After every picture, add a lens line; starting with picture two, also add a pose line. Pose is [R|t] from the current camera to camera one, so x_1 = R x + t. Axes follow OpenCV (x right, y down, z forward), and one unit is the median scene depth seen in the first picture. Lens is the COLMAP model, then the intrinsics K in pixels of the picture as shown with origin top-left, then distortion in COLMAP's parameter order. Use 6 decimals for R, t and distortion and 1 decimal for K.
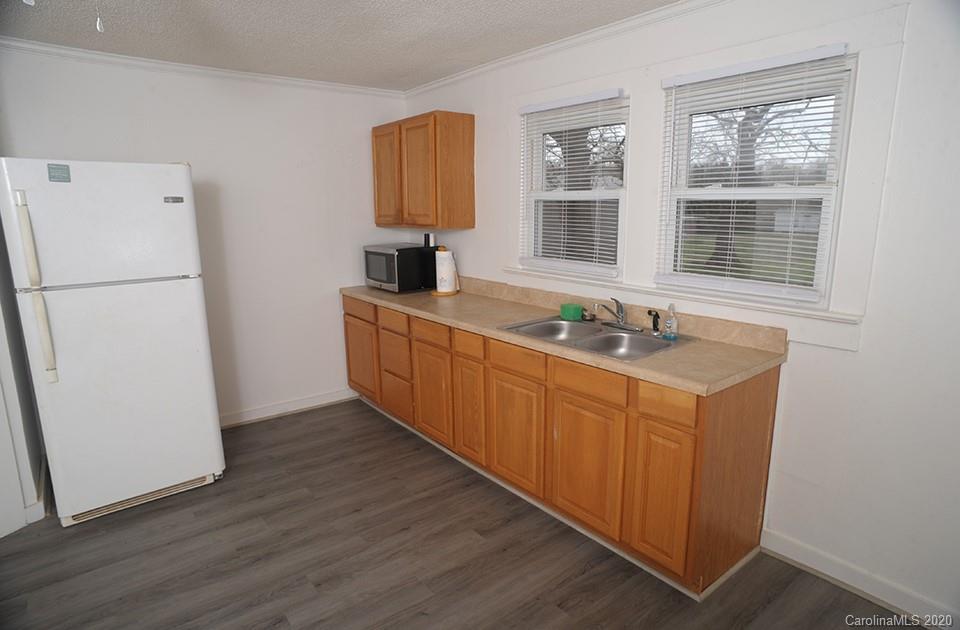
lens RADIAL K [[543.2, 0, 488.8], [0, 543.2, 321.6], [0, 0, 1]] dist [-0.109269, 0.072982]
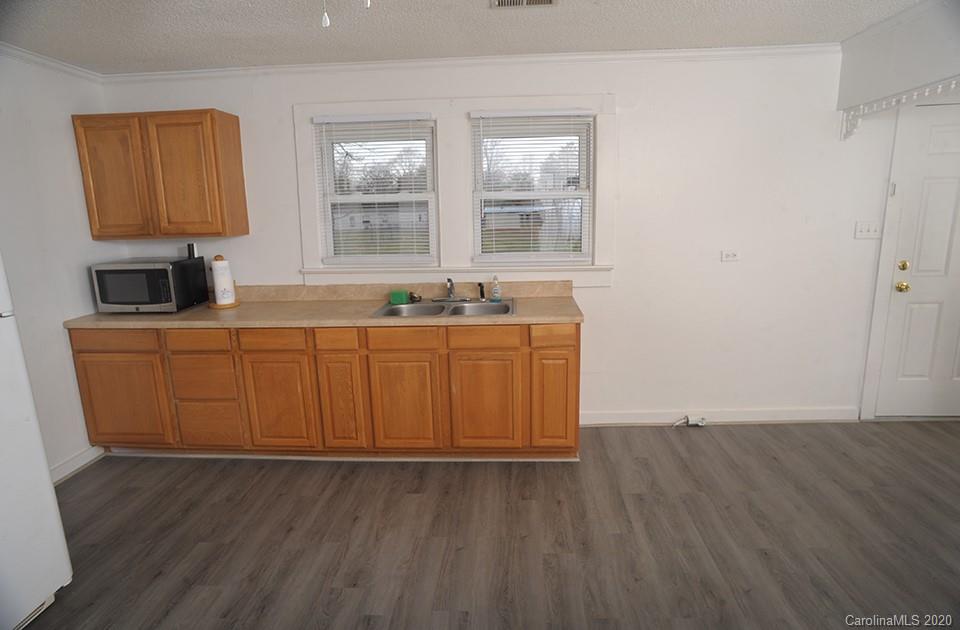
lens RADIAL K [[543.2, 0, 488.8], [0, 543.2, 321.6], [0, 0, 1]] dist [-0.109269, 0.072982]
pose [[0.661178, -0.166551, 0.731508, -0.577476], [0.170762, 0.982863, 0.069436, -0.013910], [-0.730537, 0.079005, 0.678288, 0.065164]]
